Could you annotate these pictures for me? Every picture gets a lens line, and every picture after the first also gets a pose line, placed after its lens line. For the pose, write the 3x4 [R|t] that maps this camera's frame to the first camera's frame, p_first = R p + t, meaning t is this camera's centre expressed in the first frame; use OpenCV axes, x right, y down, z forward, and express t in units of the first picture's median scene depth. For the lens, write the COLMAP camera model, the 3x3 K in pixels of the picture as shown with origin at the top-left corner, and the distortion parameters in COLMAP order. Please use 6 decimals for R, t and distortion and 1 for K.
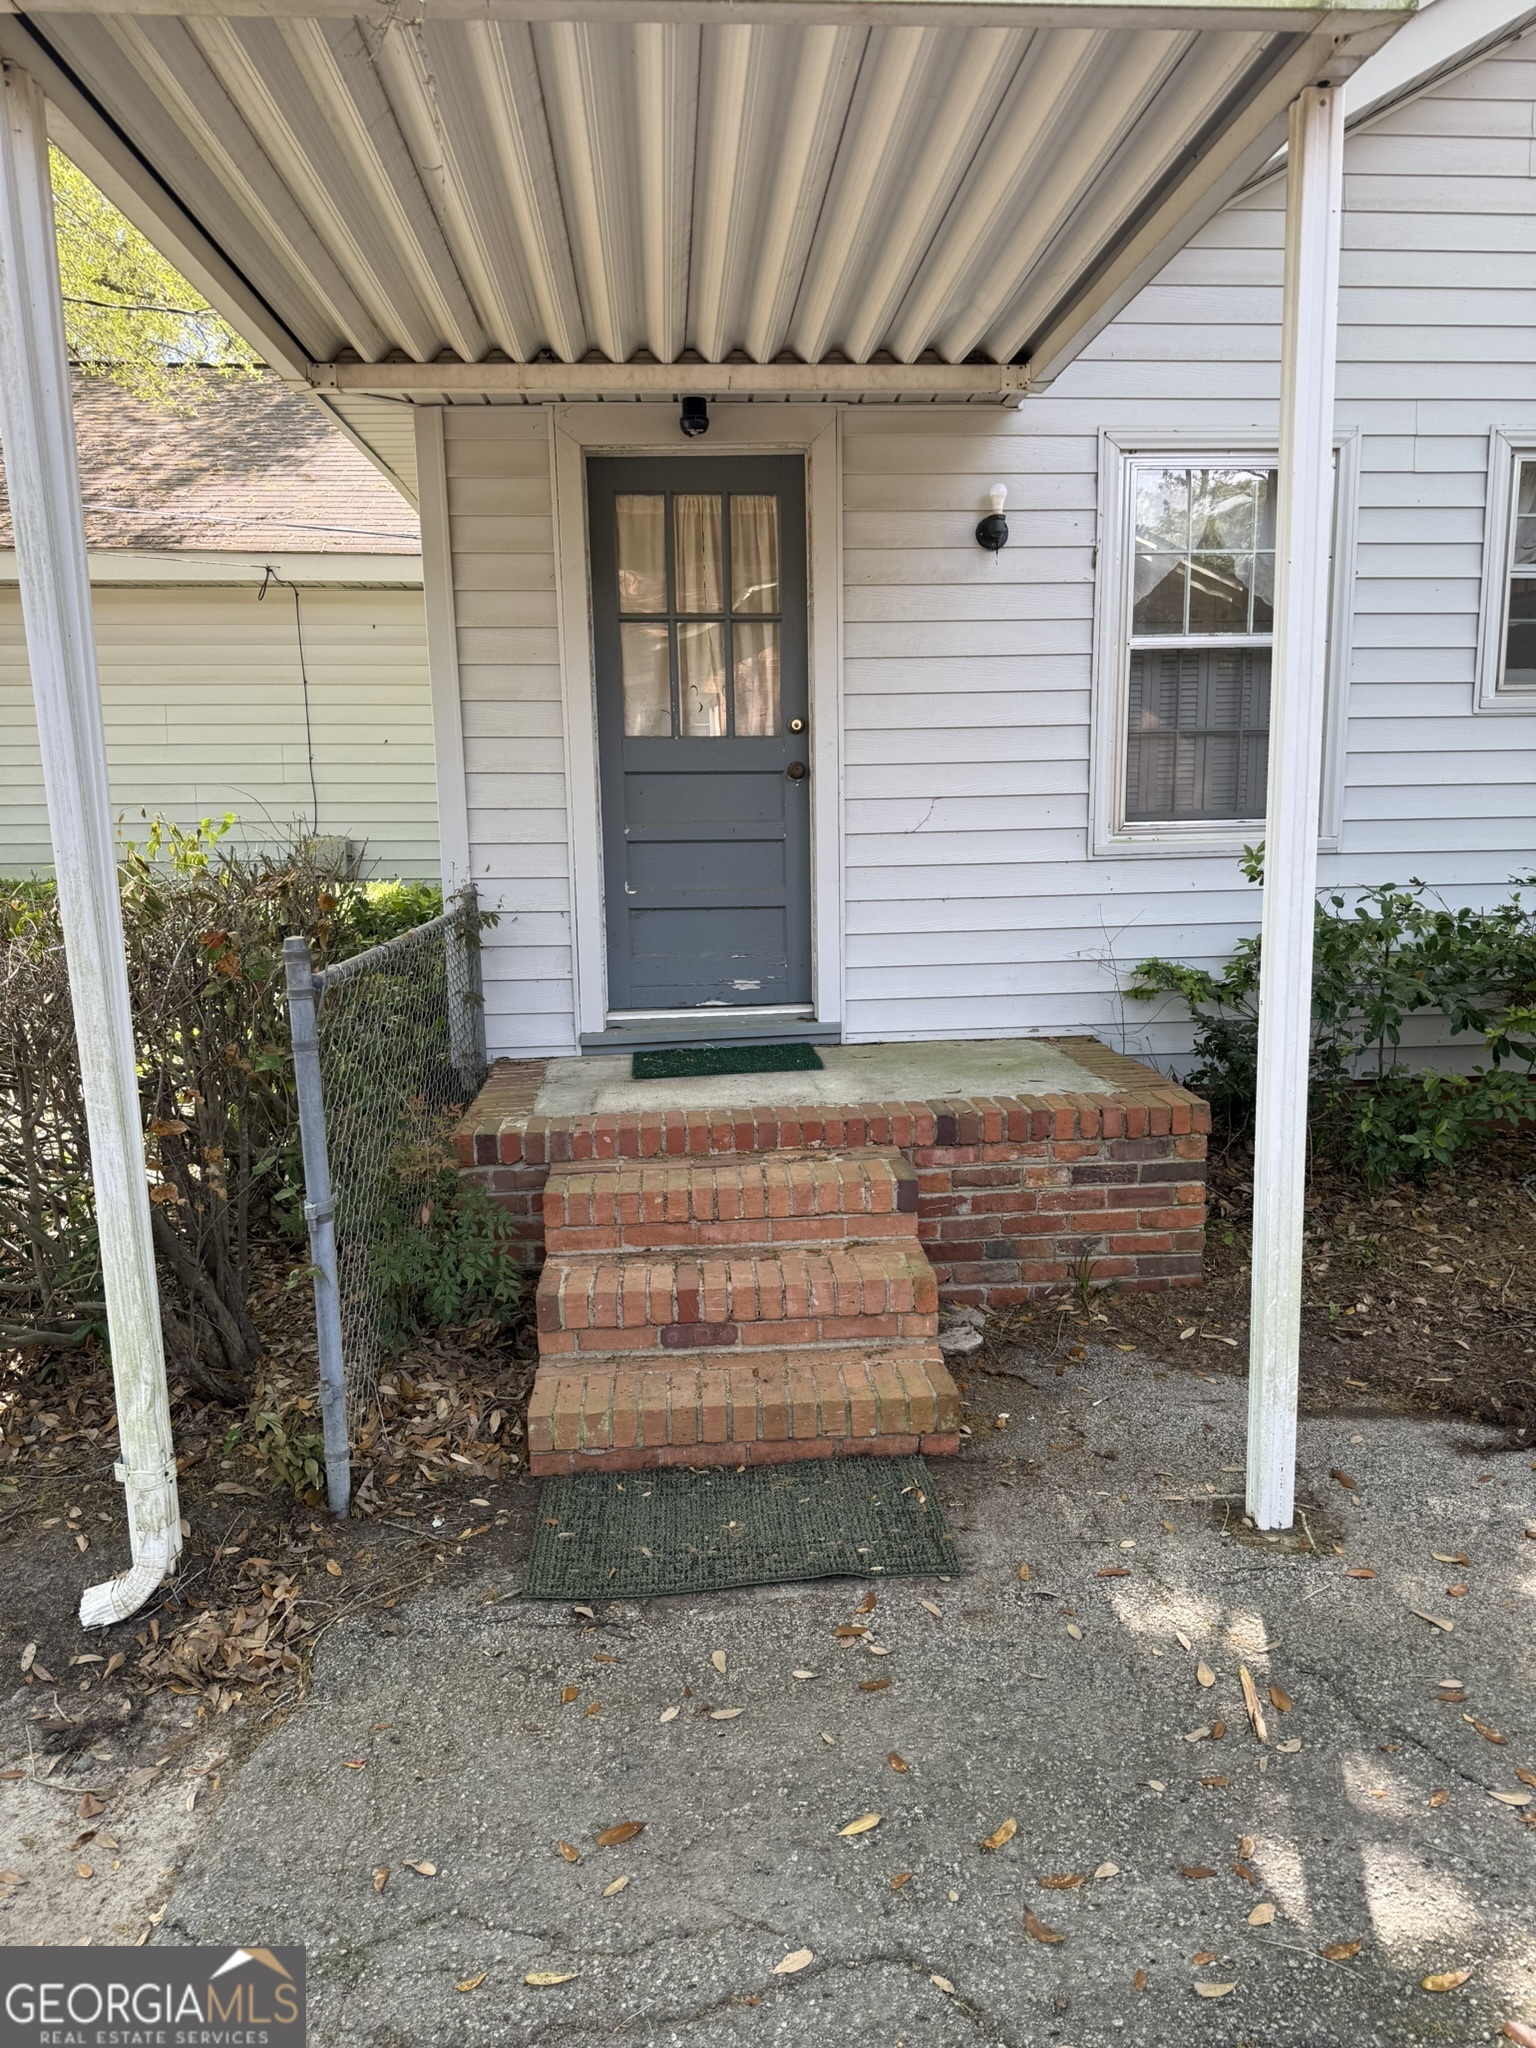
lens RADIAL K [[1412.7, 0, 768.0], [0, 1412.7, 1024.0], [0, 0, 1]] dist [0.004274, 0.000156]
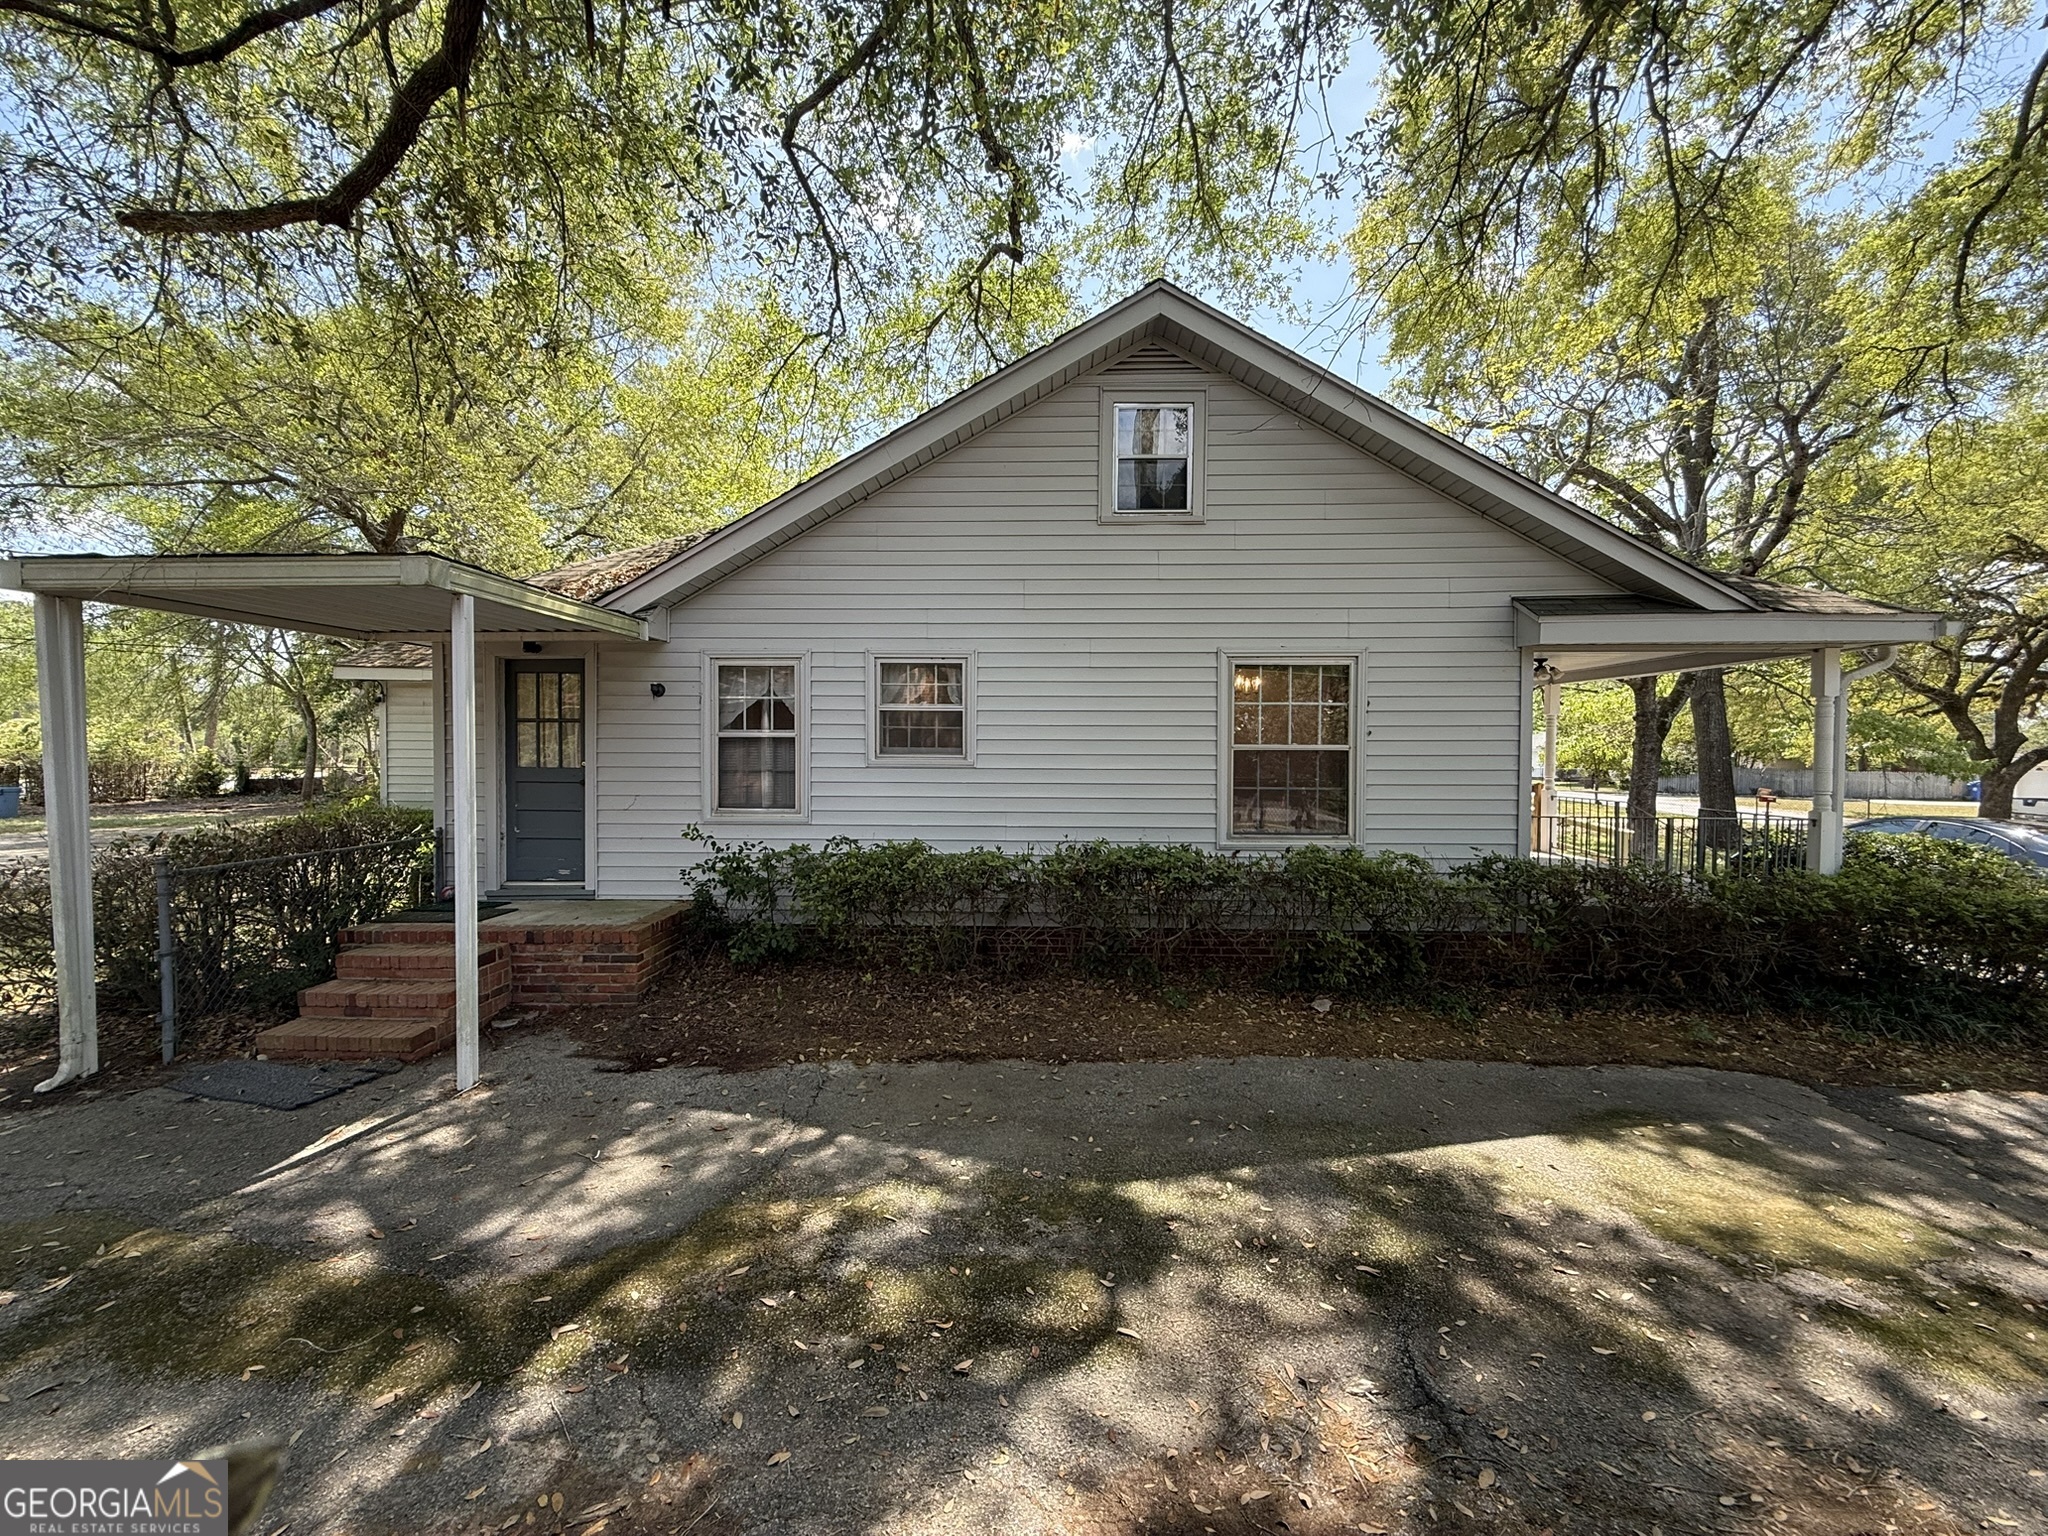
lens RADIAL K [[805.3, 0, 1024.0], [0, 805.3, 768.0], [0, 0, 1]] dist [-0.000216, -0.000183]
pose [[0.995041, 0.025589, -0.096120, 1.094628], [-0.038412, 0.990232, -0.134031, -0.061936], [0.091752, 0.137059, 0.986304, -0.347949]]
